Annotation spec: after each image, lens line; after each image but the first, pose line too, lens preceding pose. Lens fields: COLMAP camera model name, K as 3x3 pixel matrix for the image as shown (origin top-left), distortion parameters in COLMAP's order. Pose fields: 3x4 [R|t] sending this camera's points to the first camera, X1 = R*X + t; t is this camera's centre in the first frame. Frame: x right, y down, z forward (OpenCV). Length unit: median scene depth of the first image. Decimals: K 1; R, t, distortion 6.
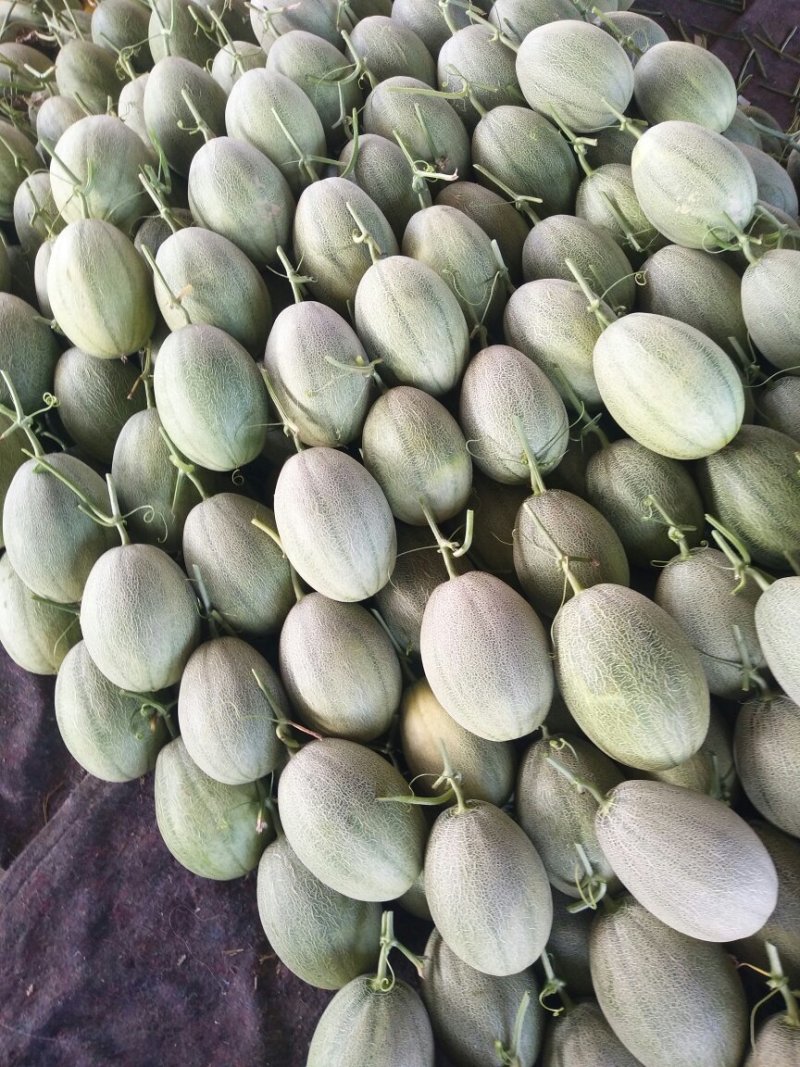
lens RADIAL K [[792.9, 0, 394.6], [0, 792.9, 530.0], [0, 0, 1]] dist [0.079433, -0.115499]
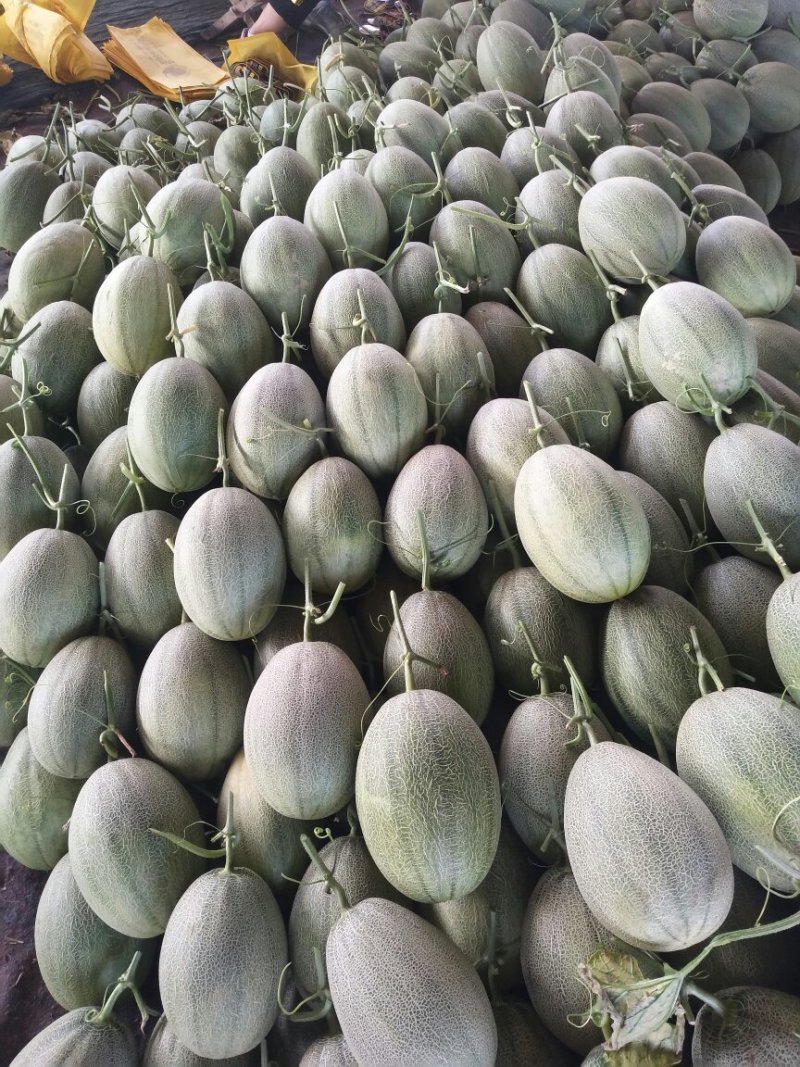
lens RADIAL K [[785.8, 0, 396.7], [0, 785.8, 535.7], [0, 0, 1]] dist [0.079937, -0.092827]
pose [[0.939062, 0.271920, -0.210292, 0.325687], [-0.298117, 0.948805, -0.104381, 0.001919], [0.171143, 0.160712, 0.972050, 0.027009]]
